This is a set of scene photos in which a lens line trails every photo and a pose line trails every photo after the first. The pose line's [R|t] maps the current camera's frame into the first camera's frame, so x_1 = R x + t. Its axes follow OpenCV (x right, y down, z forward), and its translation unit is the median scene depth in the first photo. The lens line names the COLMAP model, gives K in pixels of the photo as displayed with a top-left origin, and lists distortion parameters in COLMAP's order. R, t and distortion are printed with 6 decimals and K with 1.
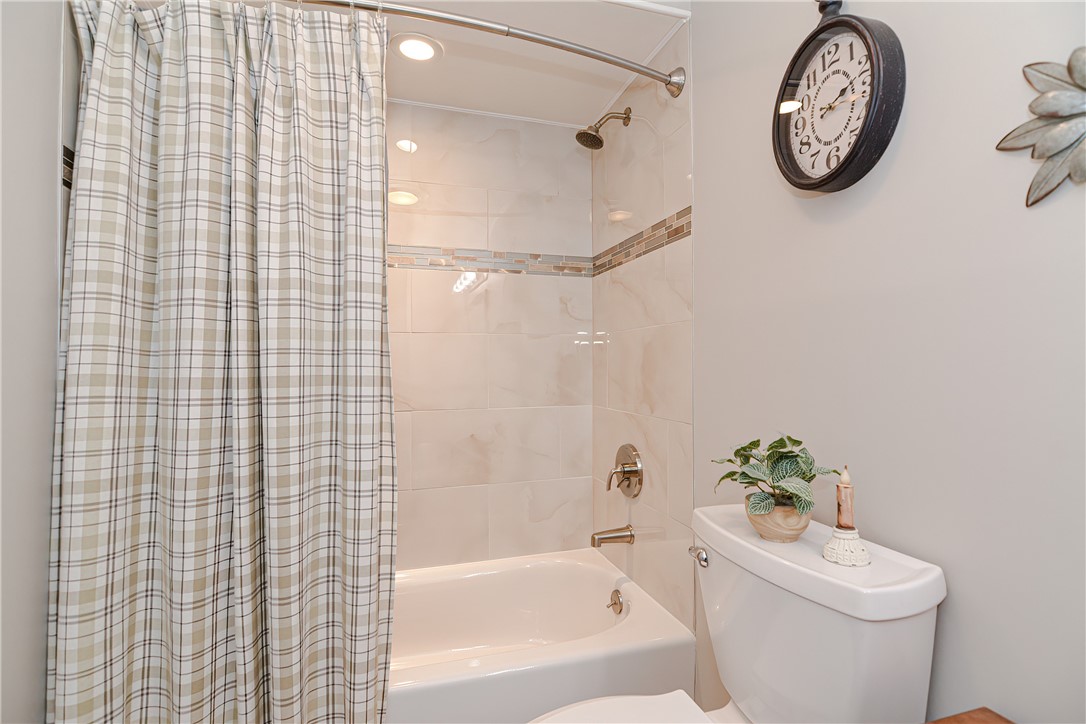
lens RADIAL K [[529.9, 0, 548.3], [0, 529.9, 360.4], [0, 0, 1]] dist [0.006248, -0.001985]
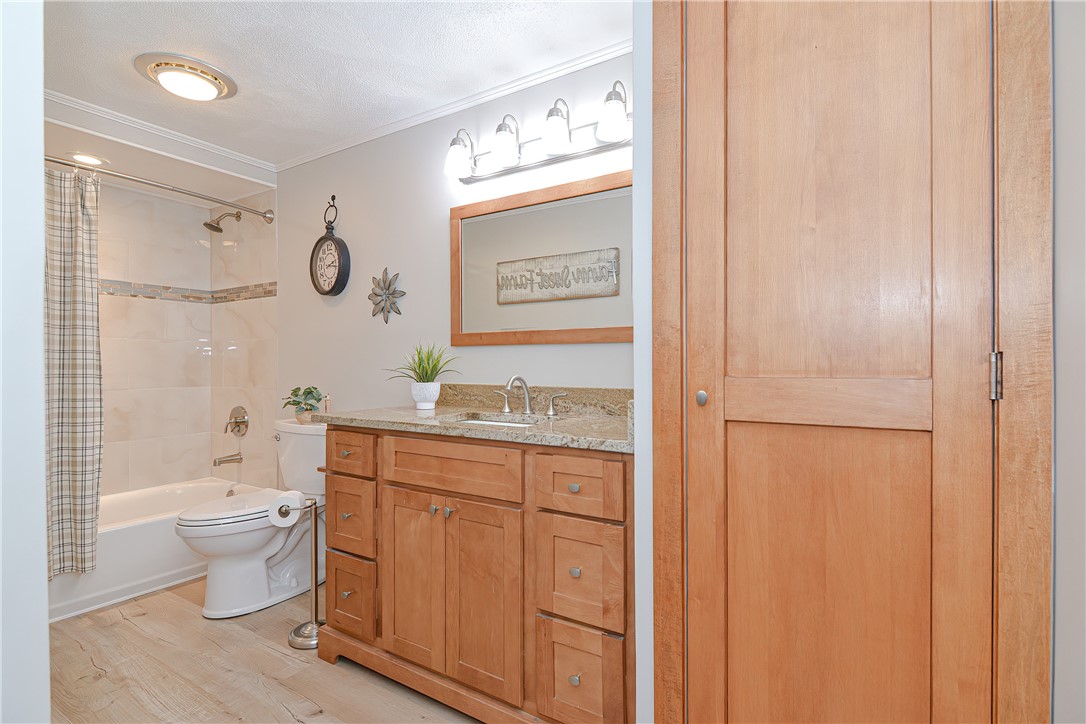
lens RADIAL K [[529.9, 0, 551.2], [0, 529.9, 367.1], [0, 0, 1]] dist [0.006248, -0.001985]
pose [[0.758892, -0.000477, 0.651216, -0.238565], [-0.008153, 0.999914, 0.010233, 0.004707], [-0.651165, -0.013076, 0.758824, -1.145205]]
